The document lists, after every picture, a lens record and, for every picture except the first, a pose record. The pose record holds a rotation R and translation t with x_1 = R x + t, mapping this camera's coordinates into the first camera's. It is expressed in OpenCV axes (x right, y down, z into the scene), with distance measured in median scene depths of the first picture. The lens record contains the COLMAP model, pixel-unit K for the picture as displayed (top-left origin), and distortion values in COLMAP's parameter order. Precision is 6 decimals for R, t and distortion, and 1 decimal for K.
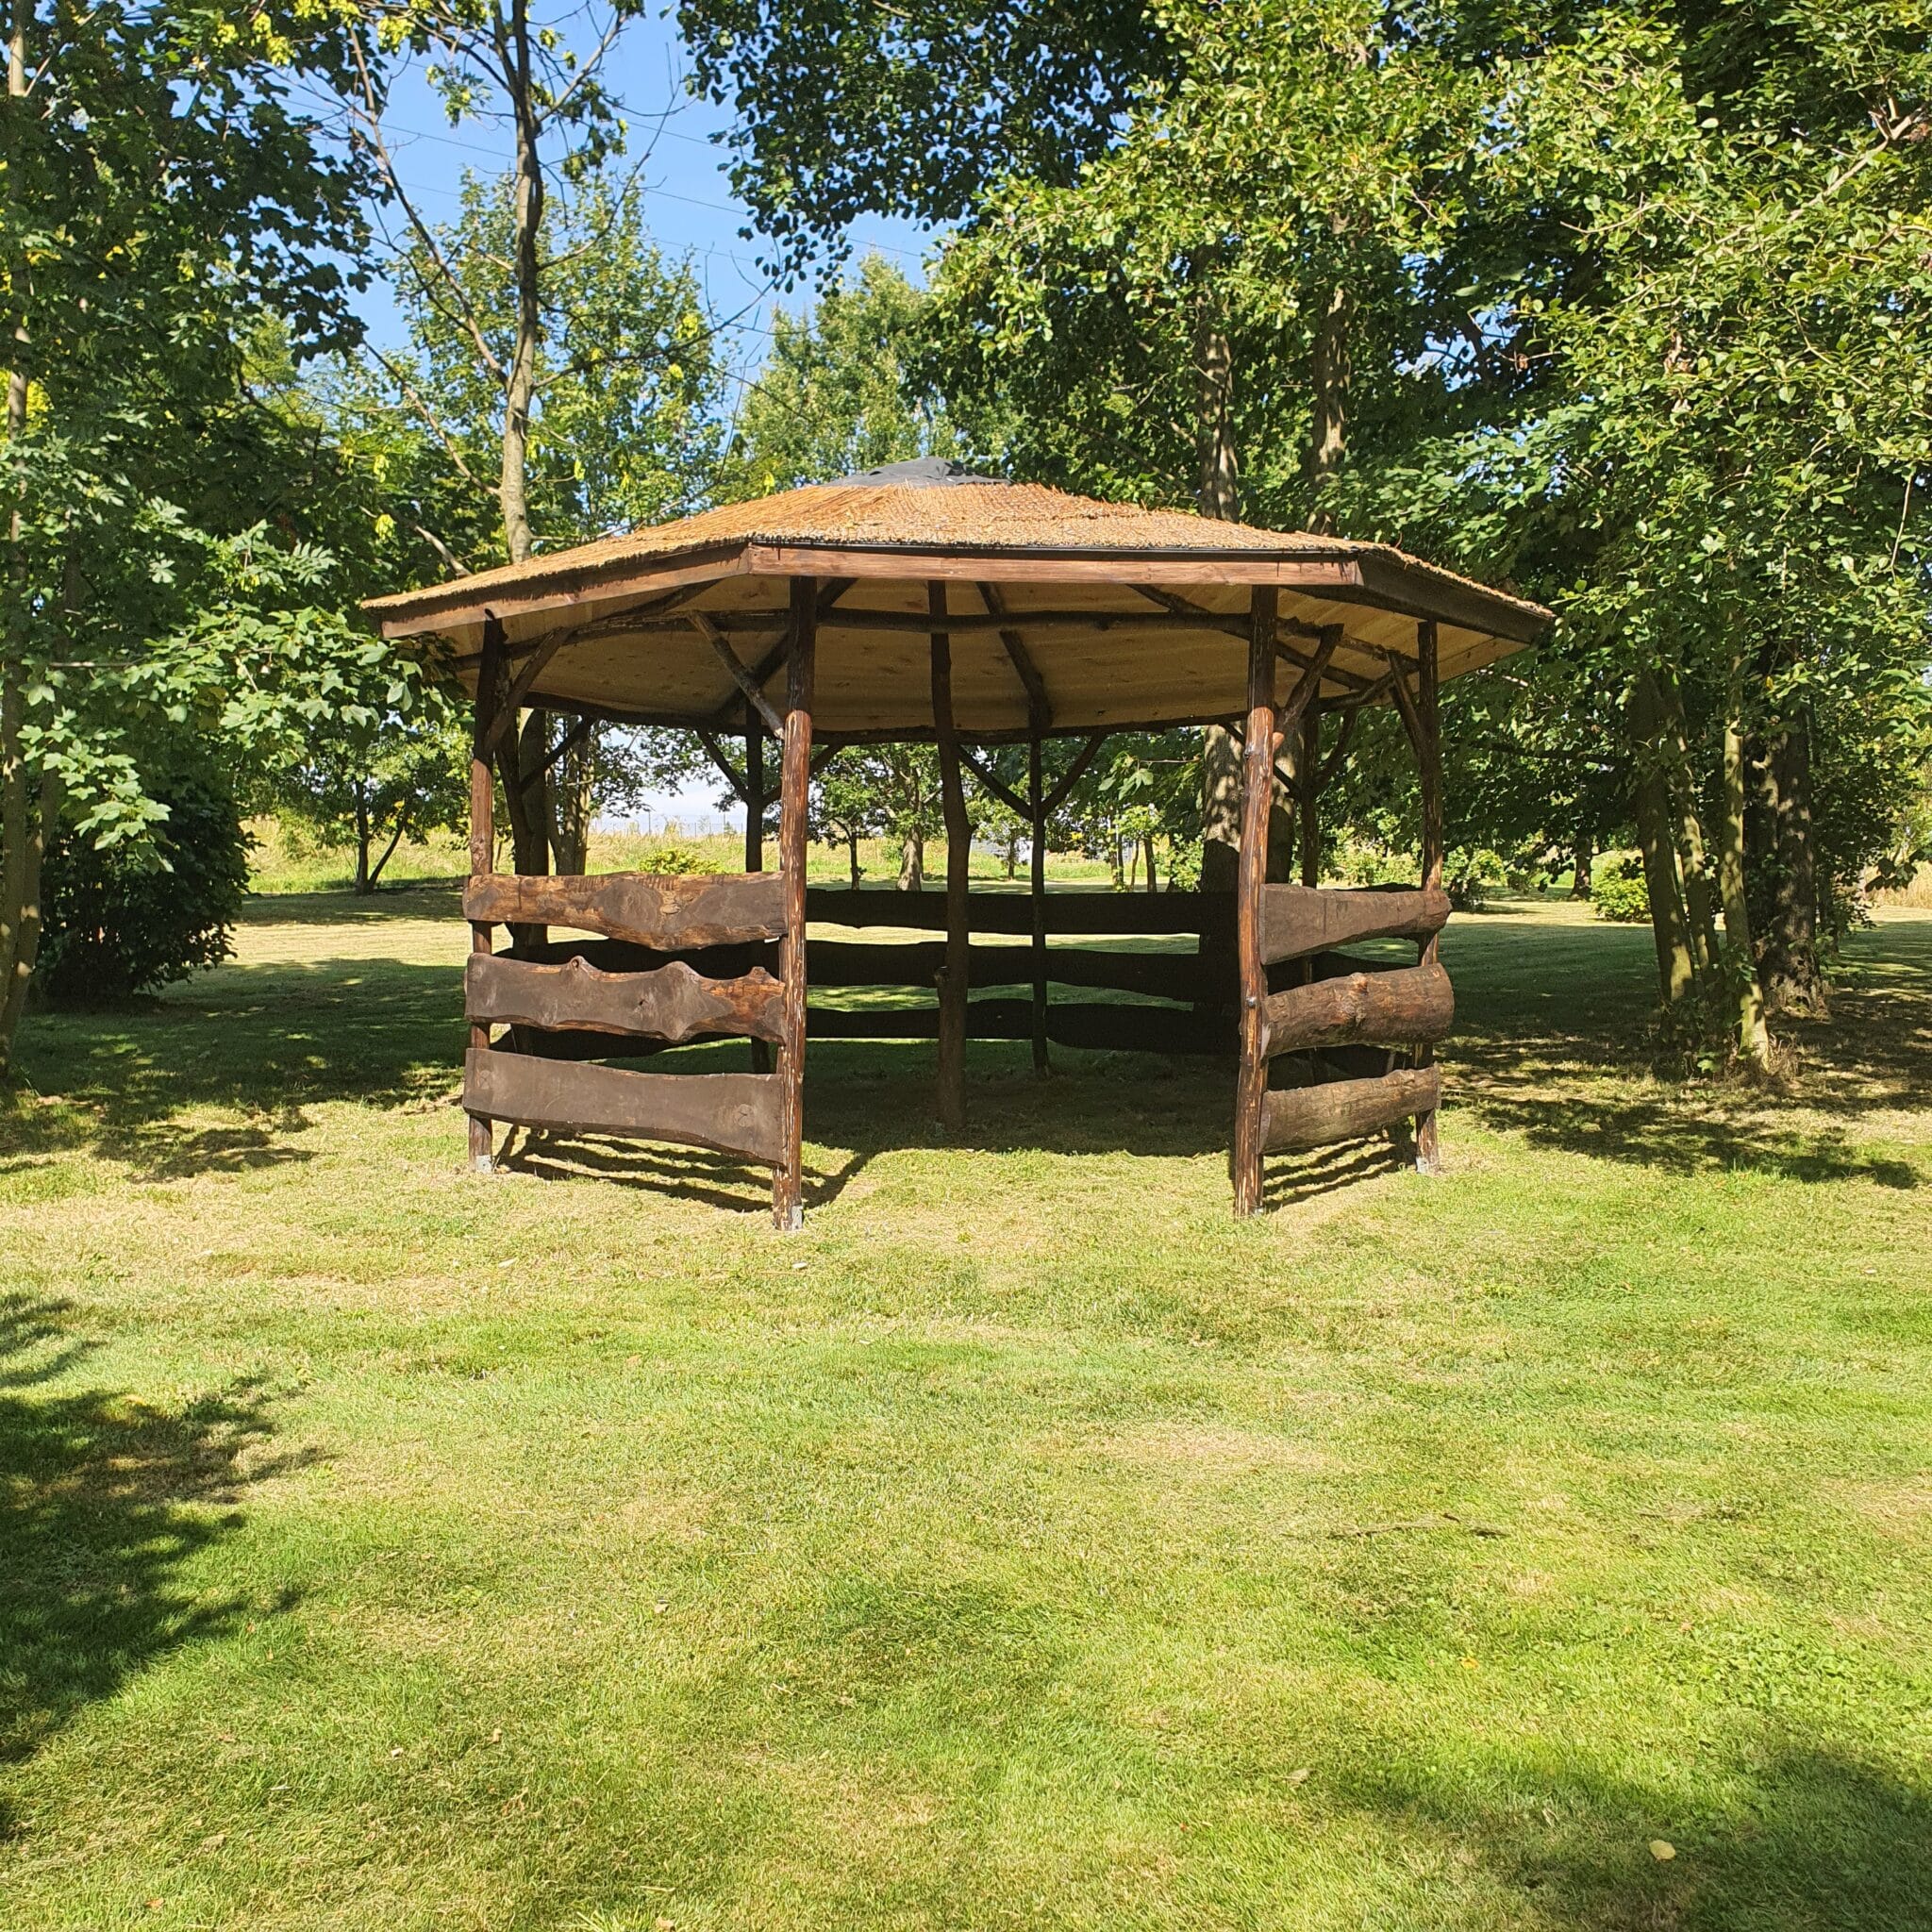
lens RADIAL K [[2015.2, 0, 966.5], [0, 2015.2, 1003.6], [0, 0, 1]] dist [-0.008525, 0.019183]
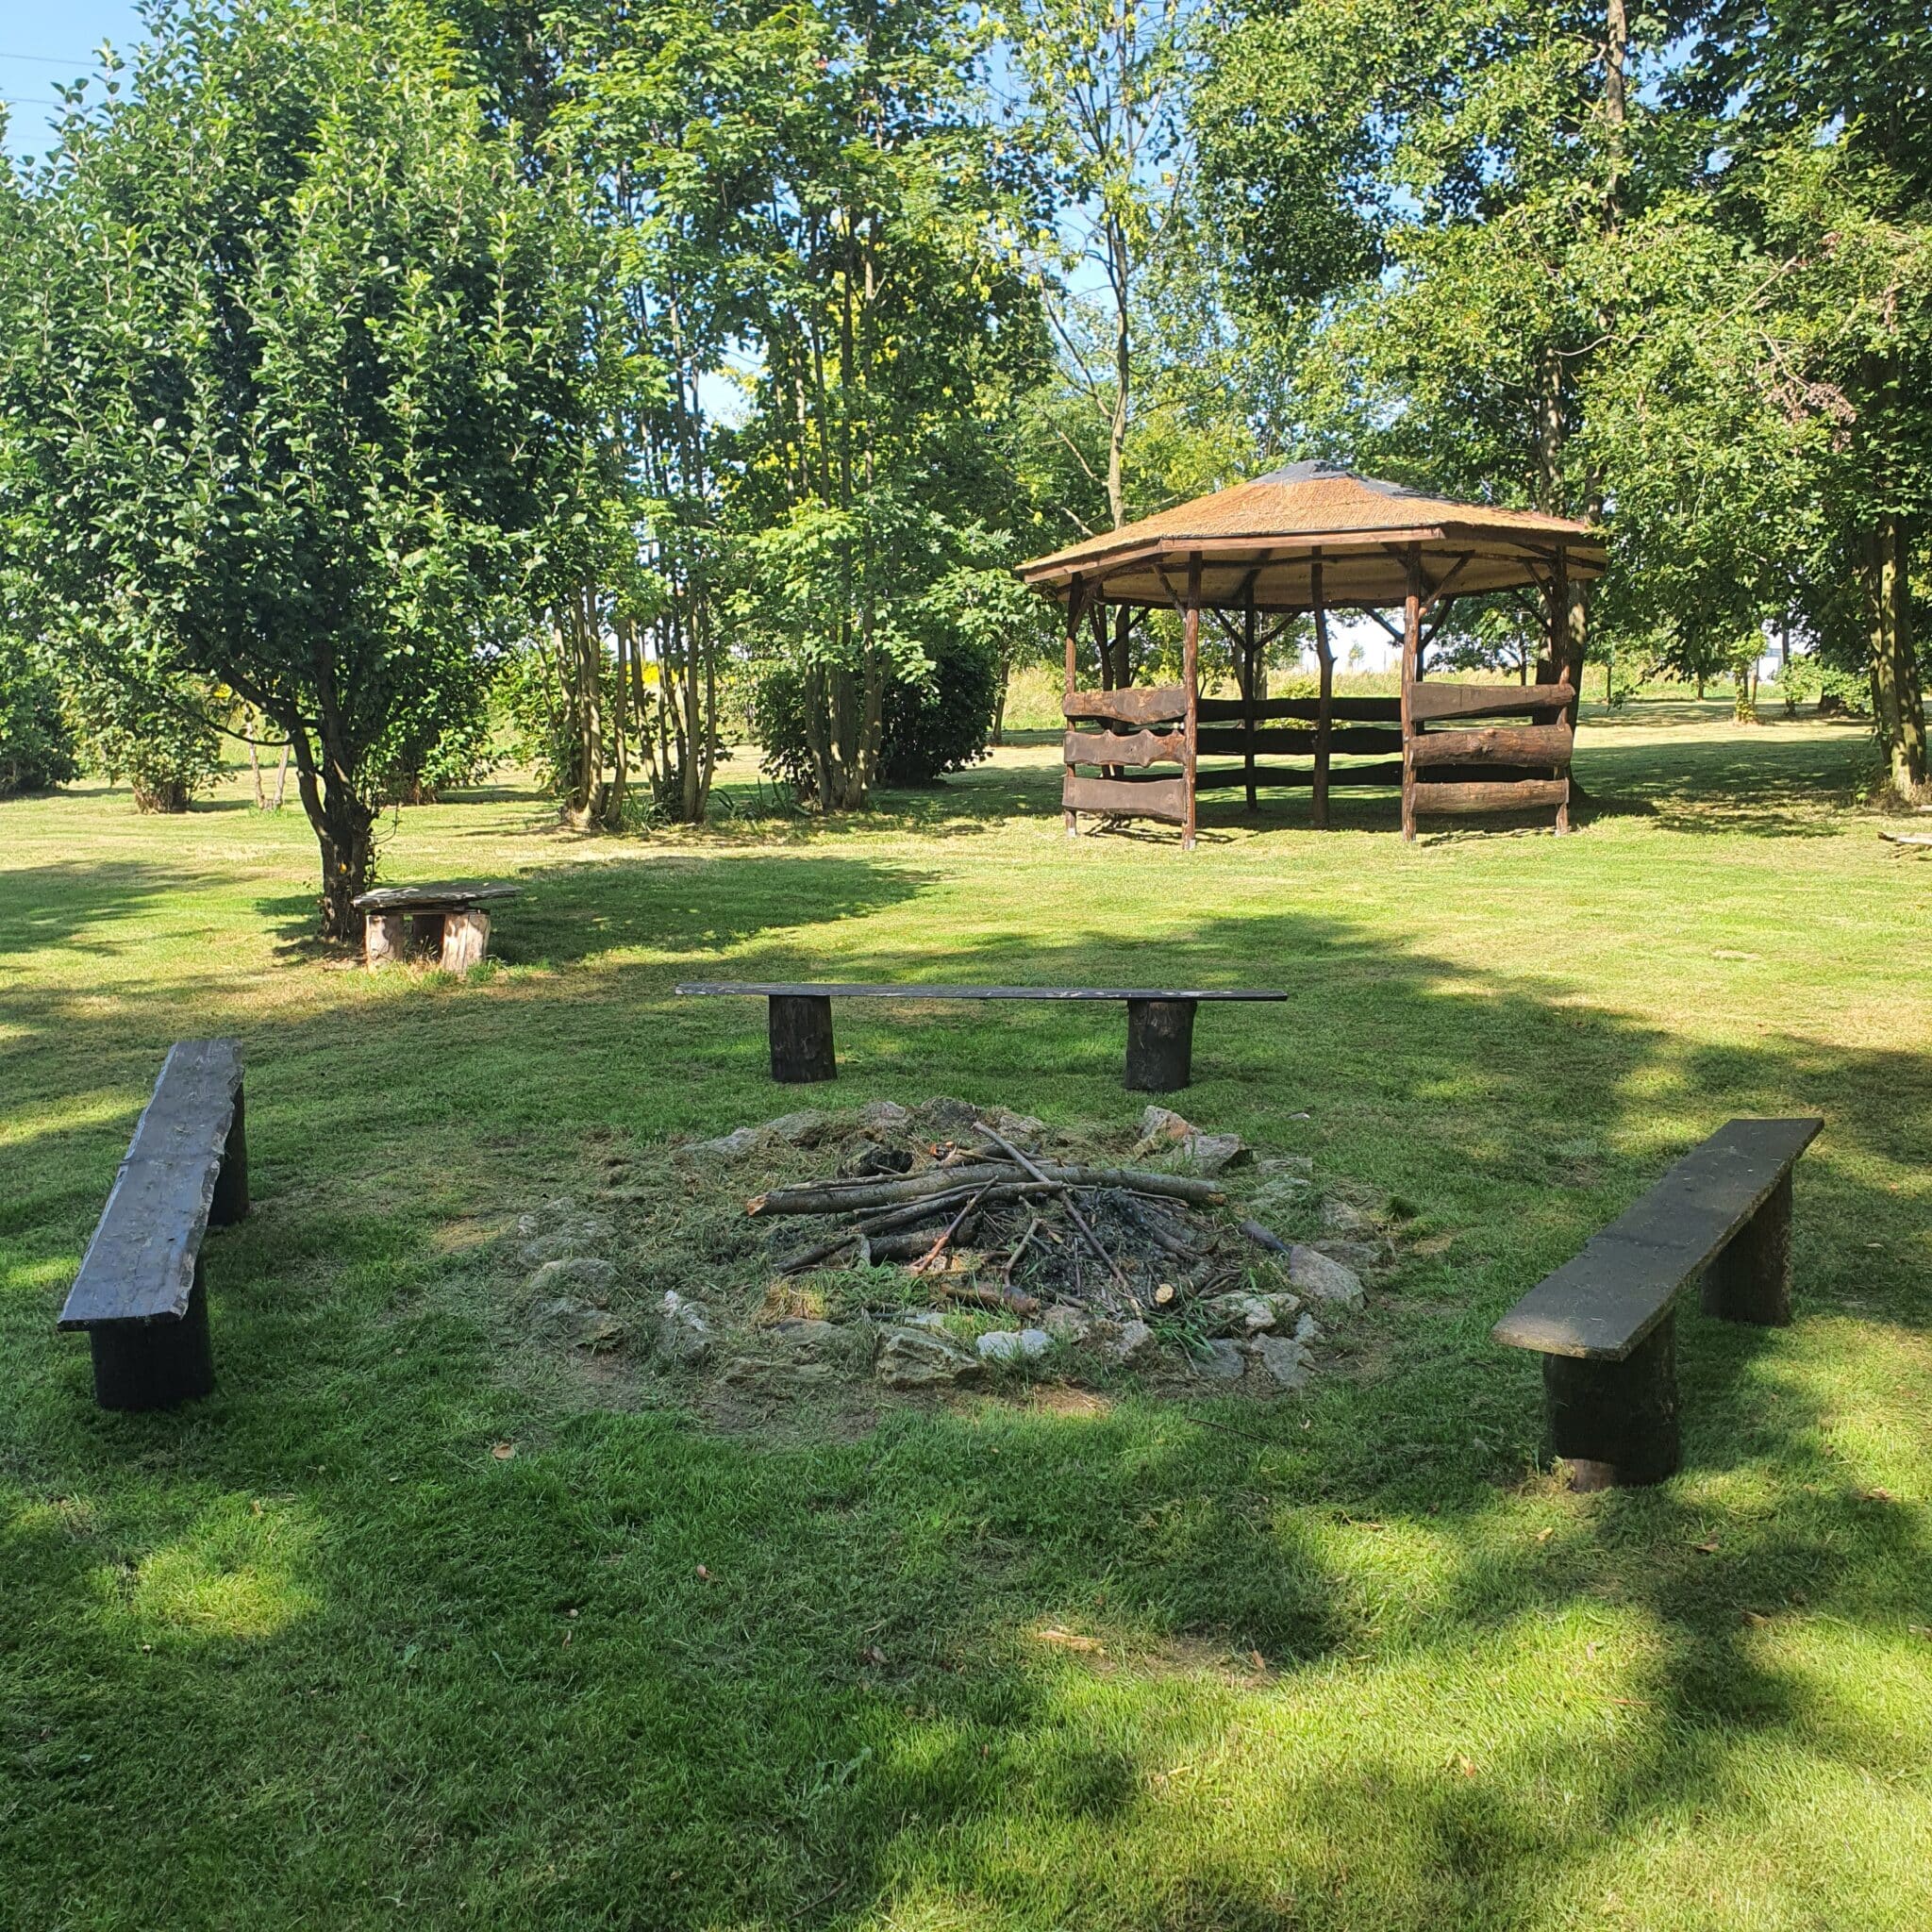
lens RADIAL K [[2015.2, 0, 966.5], [0, 2015.2, 1003.6], [0, 0, 1]] dist [-0.008525, 0.019183]
pose [[0.924975, 0.025845, -0.379148, 0.449221], [0.004088, 0.996950, 0.077930, 0.093944], [0.380006, -0.073634, 0.922049, -0.976866]]
